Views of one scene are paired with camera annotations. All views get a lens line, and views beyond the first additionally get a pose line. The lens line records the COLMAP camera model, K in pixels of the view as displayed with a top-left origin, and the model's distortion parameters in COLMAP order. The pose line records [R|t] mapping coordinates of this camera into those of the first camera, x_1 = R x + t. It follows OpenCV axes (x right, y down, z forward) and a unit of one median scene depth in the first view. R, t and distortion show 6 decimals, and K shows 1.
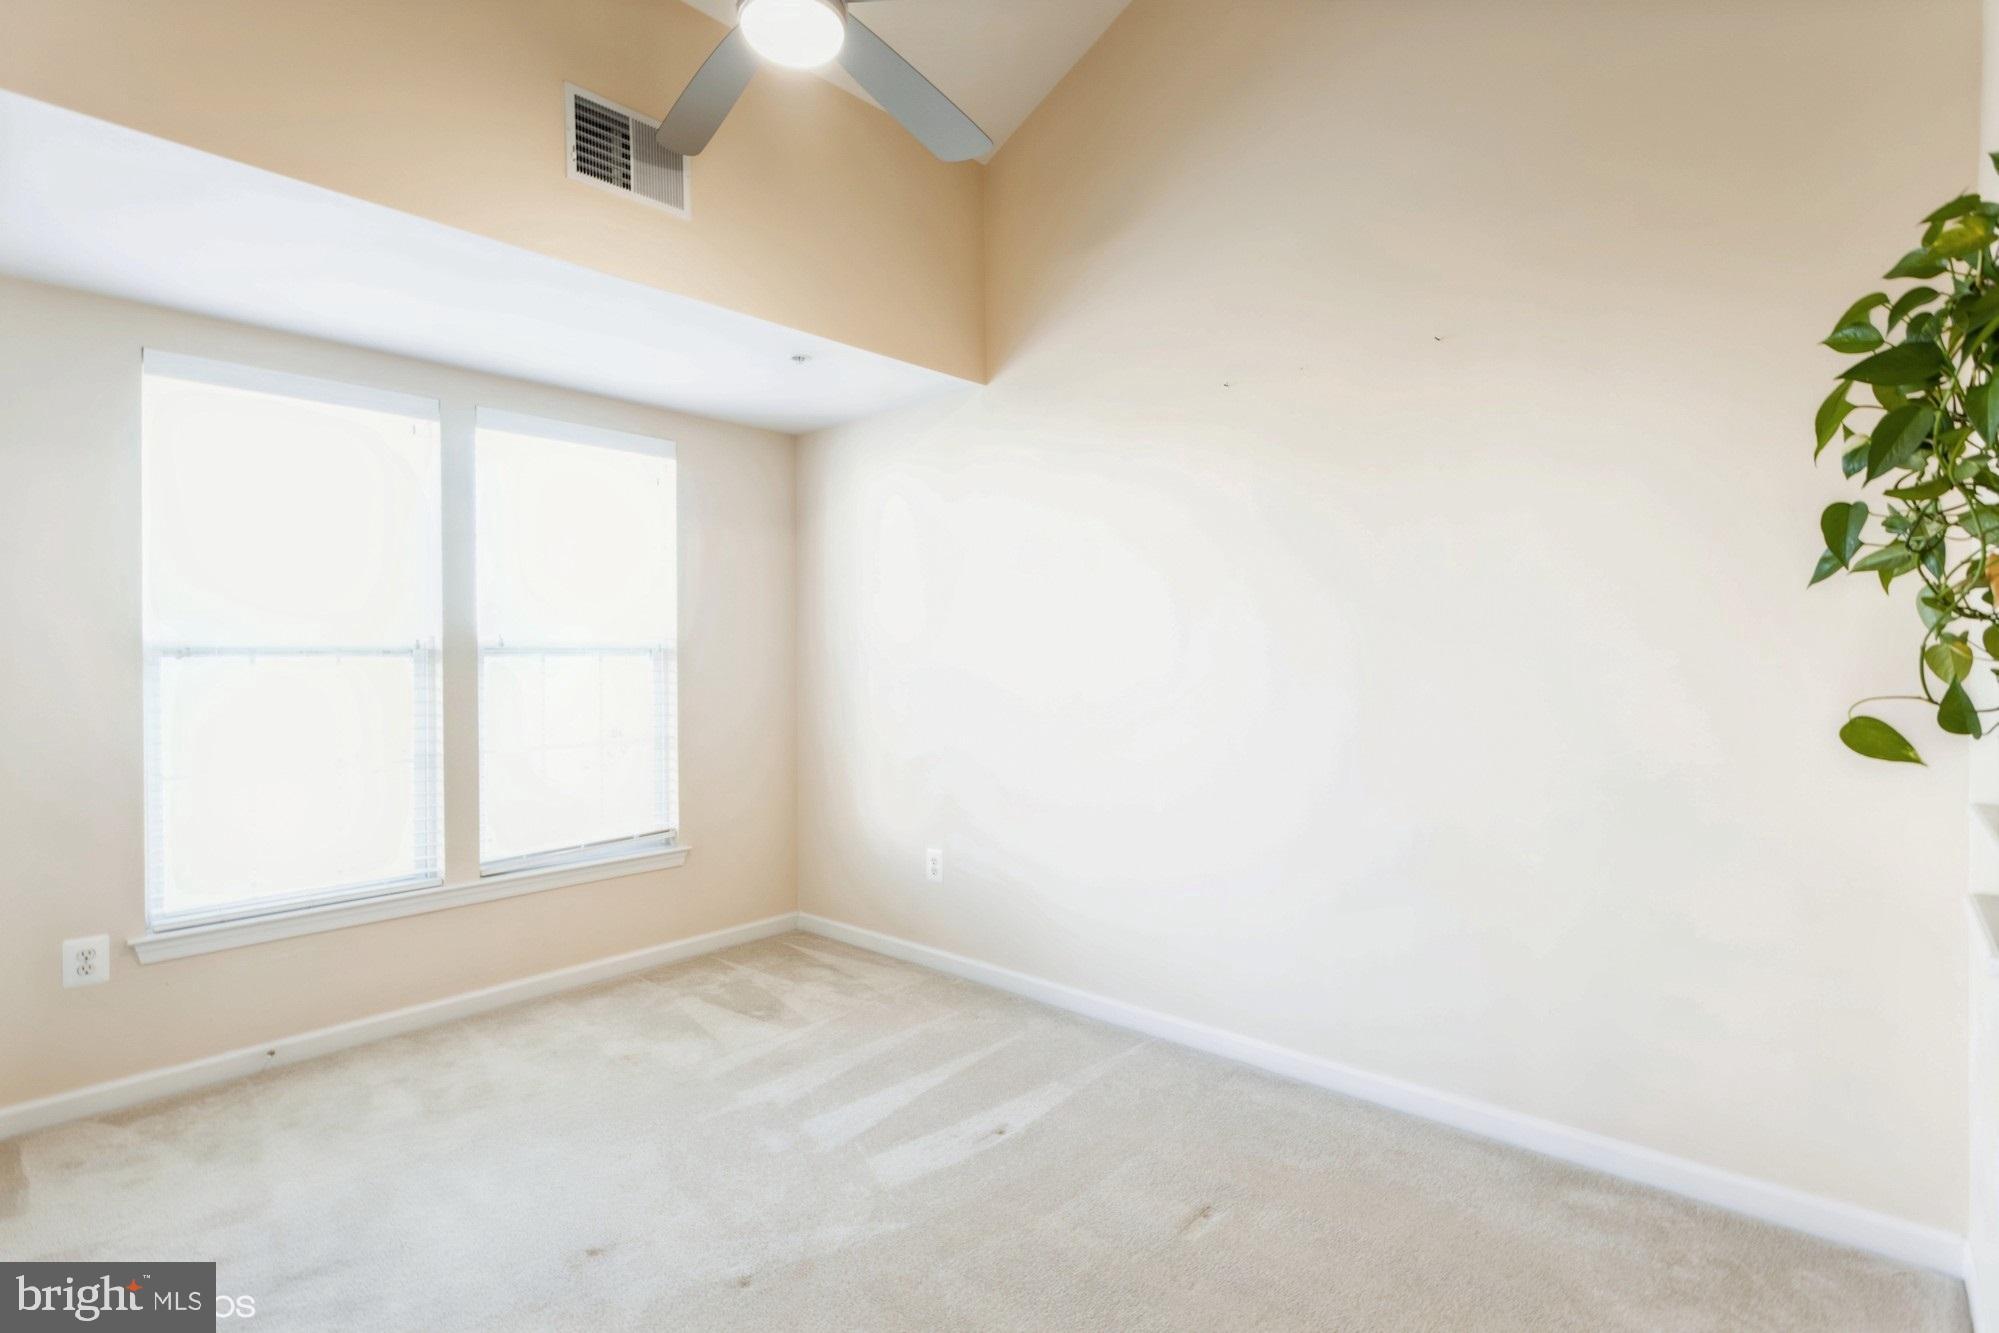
lens RADIAL K [[976.6, 0, 995.3], [0, 976.6, 684.3], [0, 0, 1]] dist [0.002997, 0.003017]
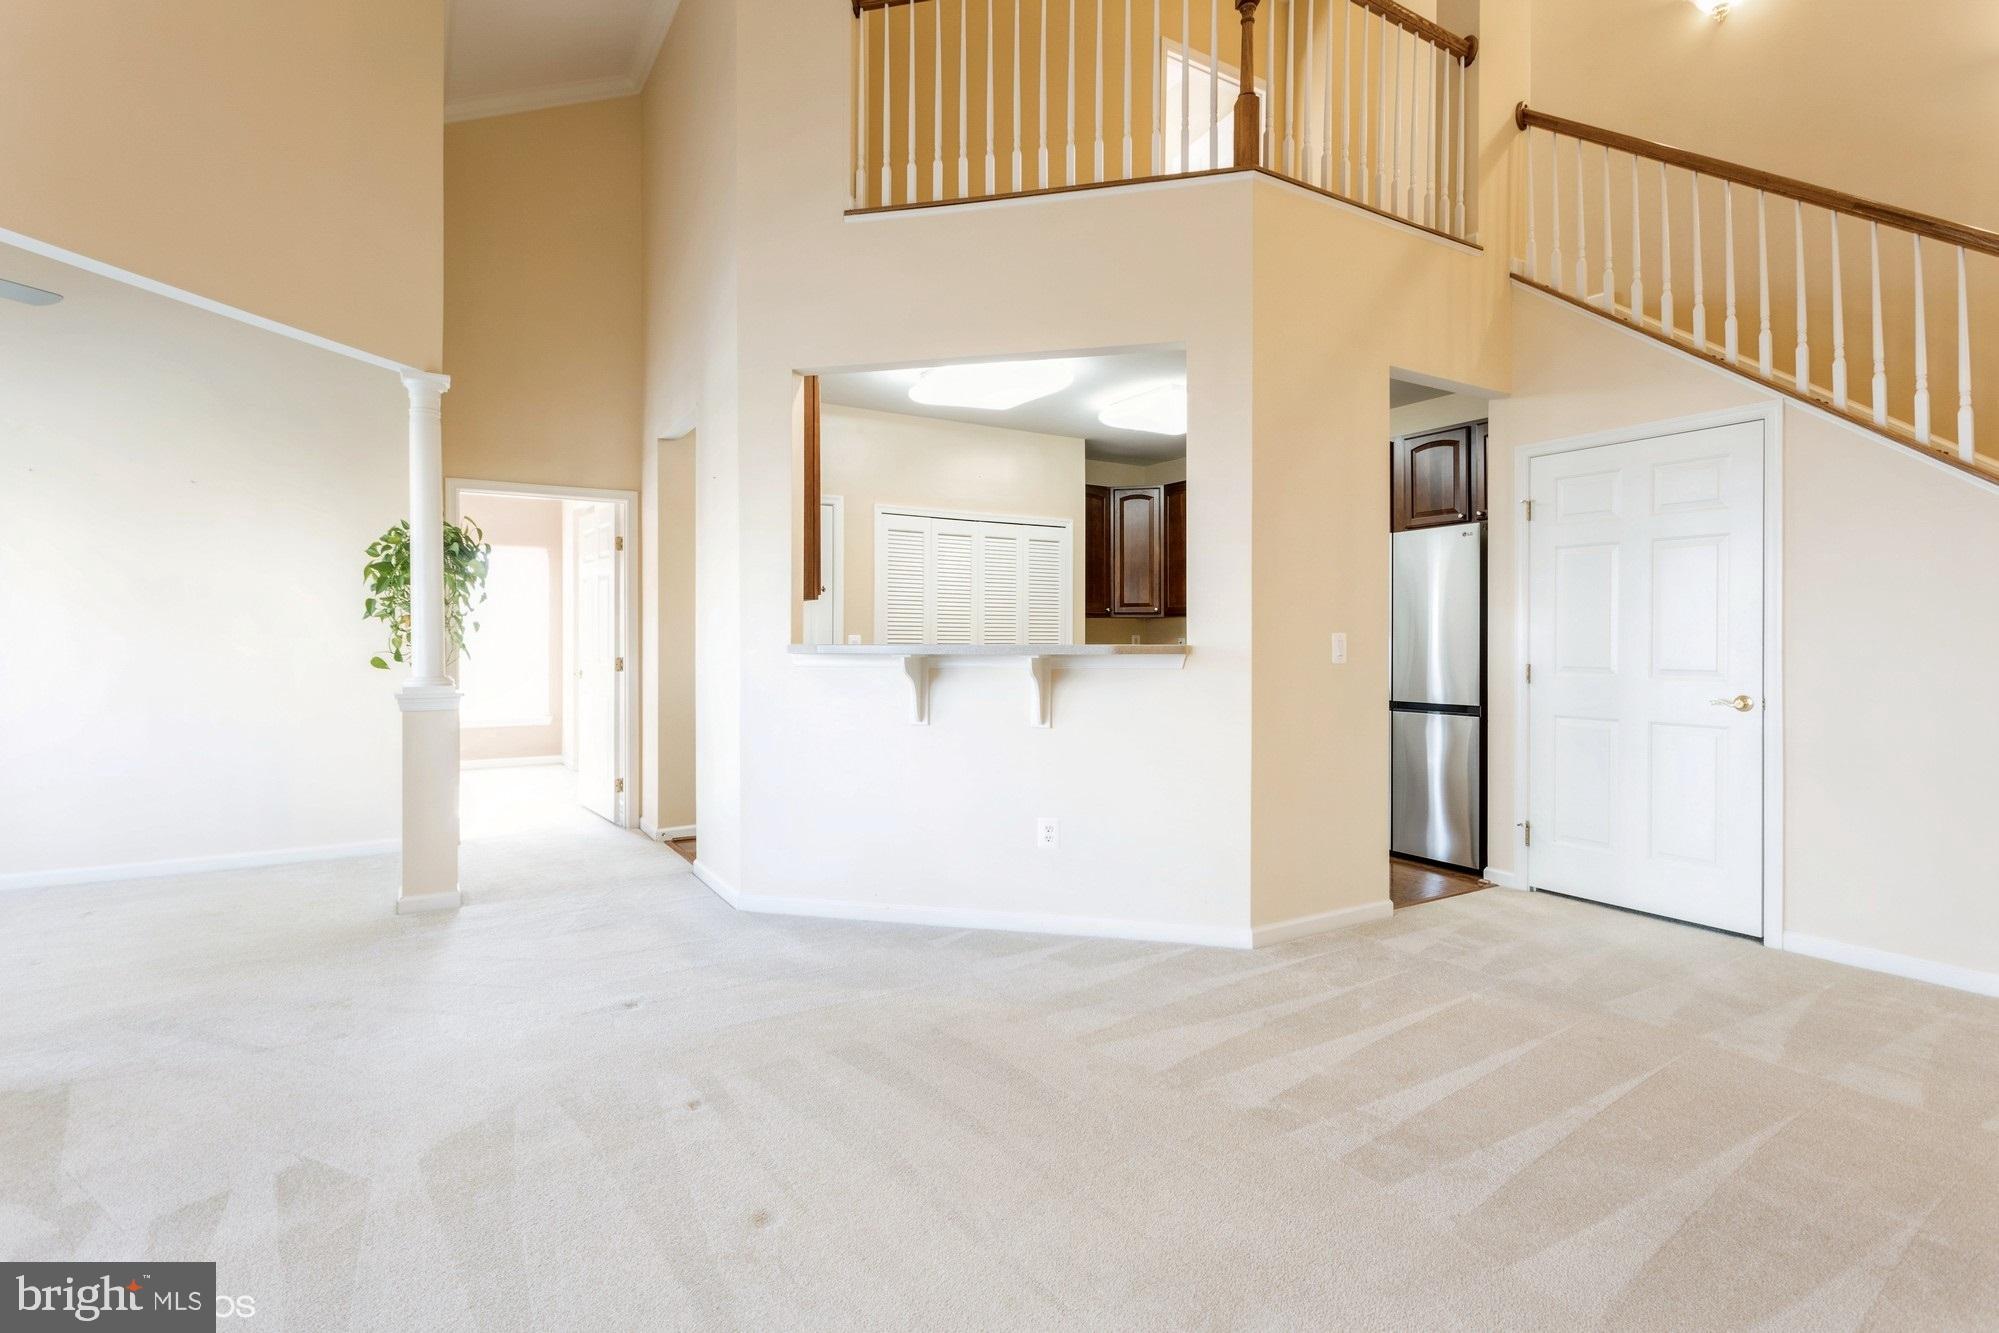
lens RADIAL K [[976.6, 0, 1028.8], [0, 976.6, 635.2], [0, 0, 1]] dist [0.002997, 0.003017]
pose [[0.268347, 0.011019, 0.963259, -1.959112], [0.017888, 0.999705, -0.016419, 0.053190], [-0.963156, 0.021637, 0.268071, -2.302437]]
